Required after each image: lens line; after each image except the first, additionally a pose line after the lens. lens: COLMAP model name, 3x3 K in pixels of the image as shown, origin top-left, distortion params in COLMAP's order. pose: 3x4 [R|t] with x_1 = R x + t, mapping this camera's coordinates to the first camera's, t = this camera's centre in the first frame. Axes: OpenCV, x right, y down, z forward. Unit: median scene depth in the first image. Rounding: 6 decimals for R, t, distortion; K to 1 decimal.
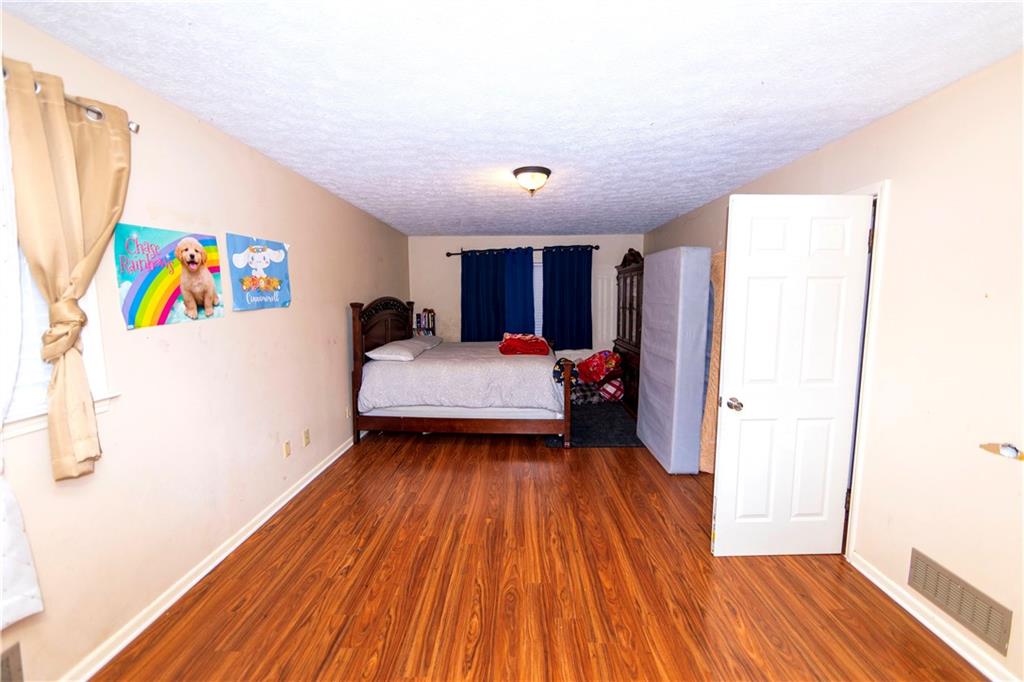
lens RADIAL K [[402.4, 0, 515.8], [0, 402.4, 340.0], [0, 0, 1]] dist [0.000108, -0.000711]
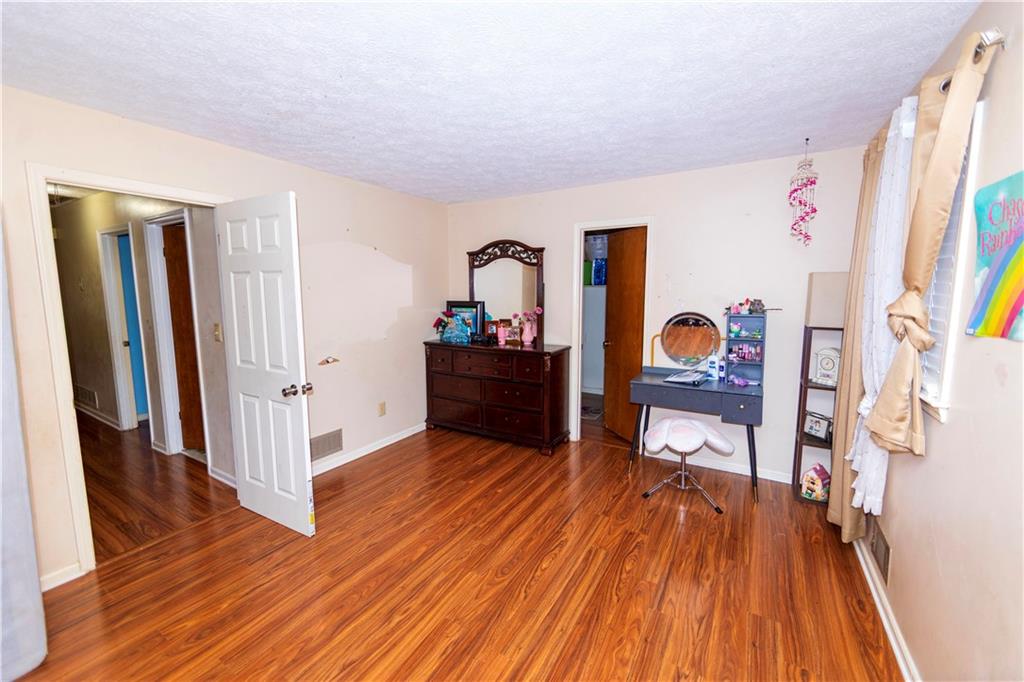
lens RADIAL K [[402.4, 0, 514.2], [0, 402.4, 332.2], [0, 0, 1]] dist [0.000108, -0.000711]
pose [[-0.864346, -0.055362, 0.499841, -0.488561], [0.055785, 0.977233, 0.204703, -0.180434], [-0.499794, 0.204818, -0.841579, 1.615202]]
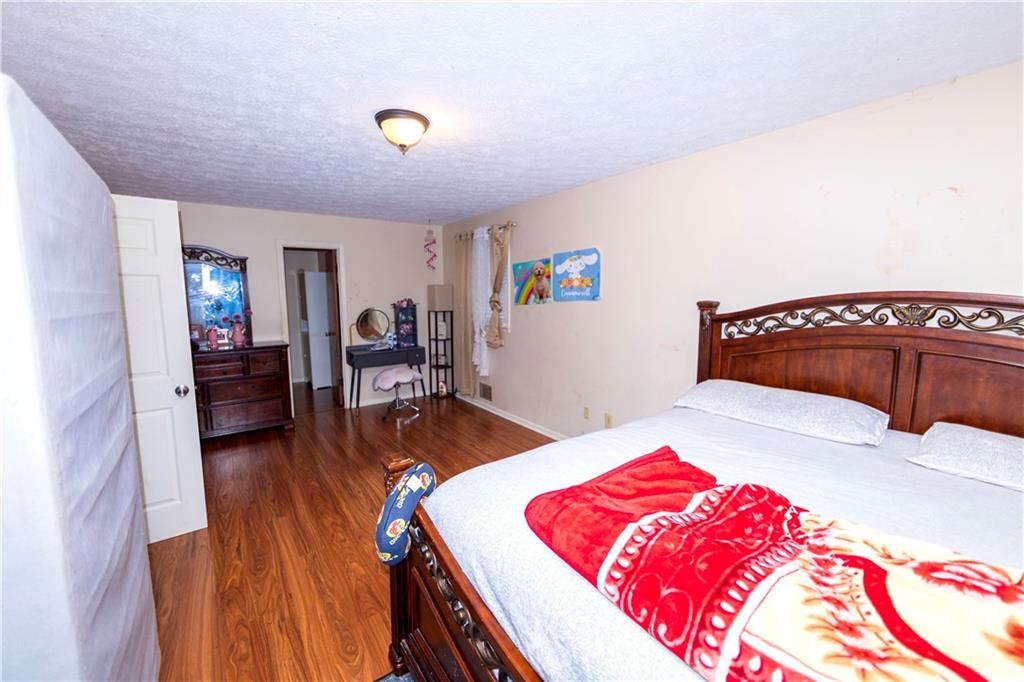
lens RADIAL K [[402.4, 0, 516.0], [0, 402.4, 340.7], [0, 0, 1]] dist [0.000108, -0.000711]
pose [[-0.798605, 0.074396, -0.597240, 0.464893], [-0.062146, 0.976833, 0.204780, -0.262581], [0.598638, 0.200654, -0.775481, 2.423824]]
